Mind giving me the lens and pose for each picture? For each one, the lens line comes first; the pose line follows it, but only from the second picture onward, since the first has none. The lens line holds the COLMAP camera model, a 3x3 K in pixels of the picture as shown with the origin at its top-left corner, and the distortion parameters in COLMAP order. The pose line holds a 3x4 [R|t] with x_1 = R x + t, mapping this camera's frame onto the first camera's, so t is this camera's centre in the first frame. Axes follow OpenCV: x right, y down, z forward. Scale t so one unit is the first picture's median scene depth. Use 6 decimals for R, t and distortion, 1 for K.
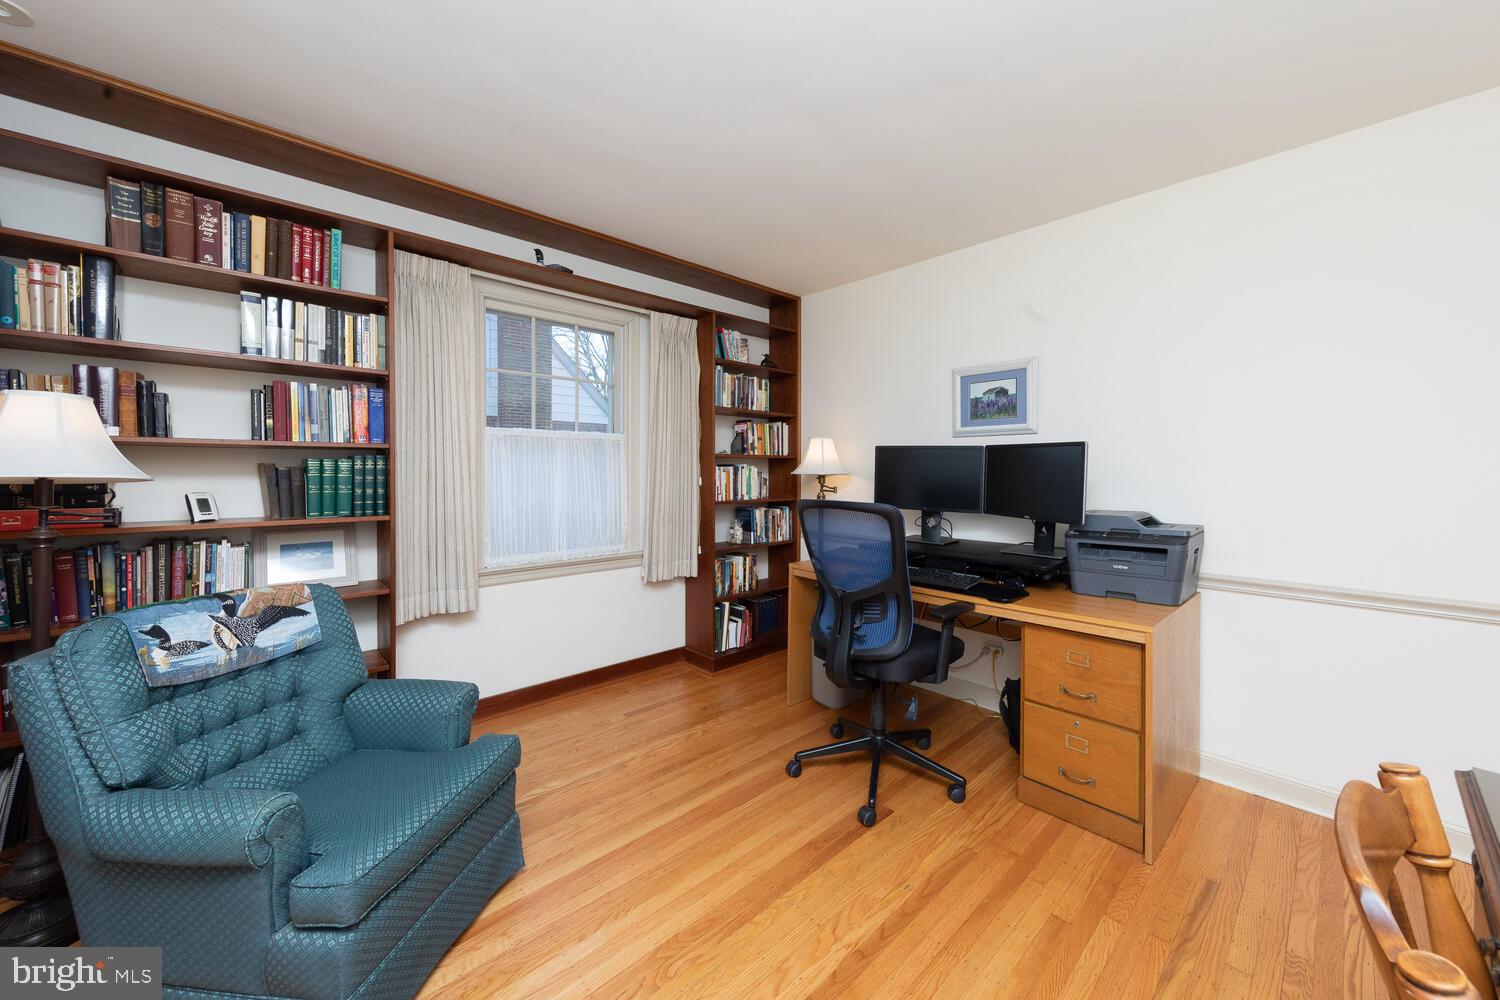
lens RADIAL K [[556.9, 0, 753.8], [0, 556.9, 494.7], [0, 0, 1]] dist [0.004339, -0.000329]
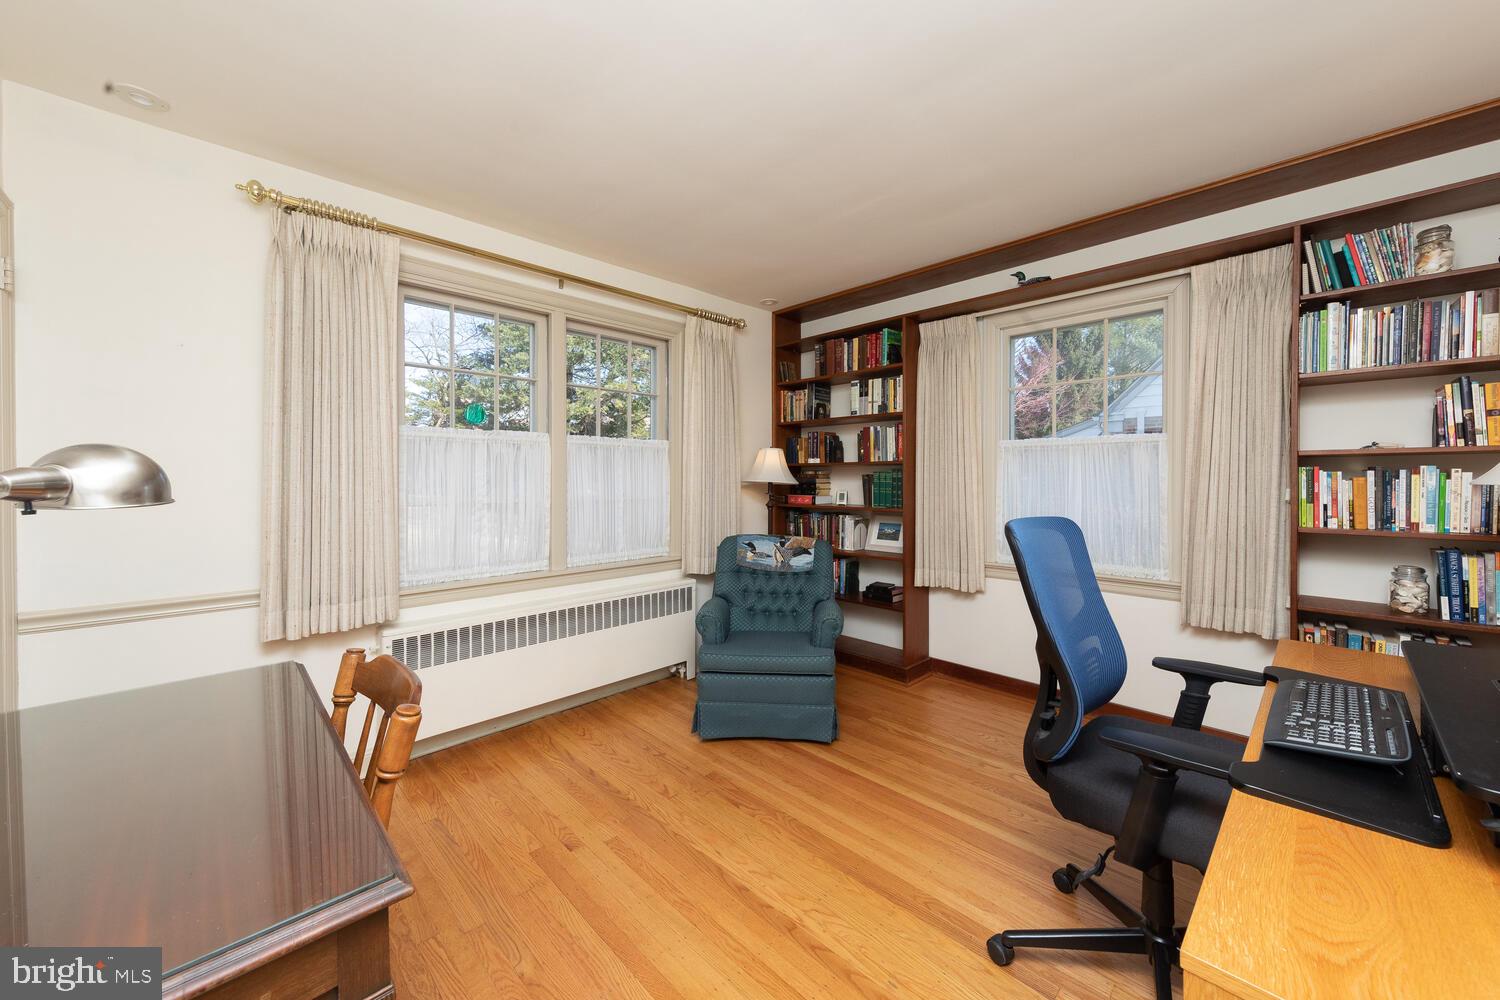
lens RADIAL K [[556.9, 0, 753.8], [0, 556.9, 494.7], [0, 0, 1]] dist [0.004339, -0.000329]
pose [[0.026247, 0.032554, -0.999125, 0.836754], [-0.038399, 0.998765, 0.031534, -0.031577], [0.998918, 0.037537, 0.027465, 0.581725]]
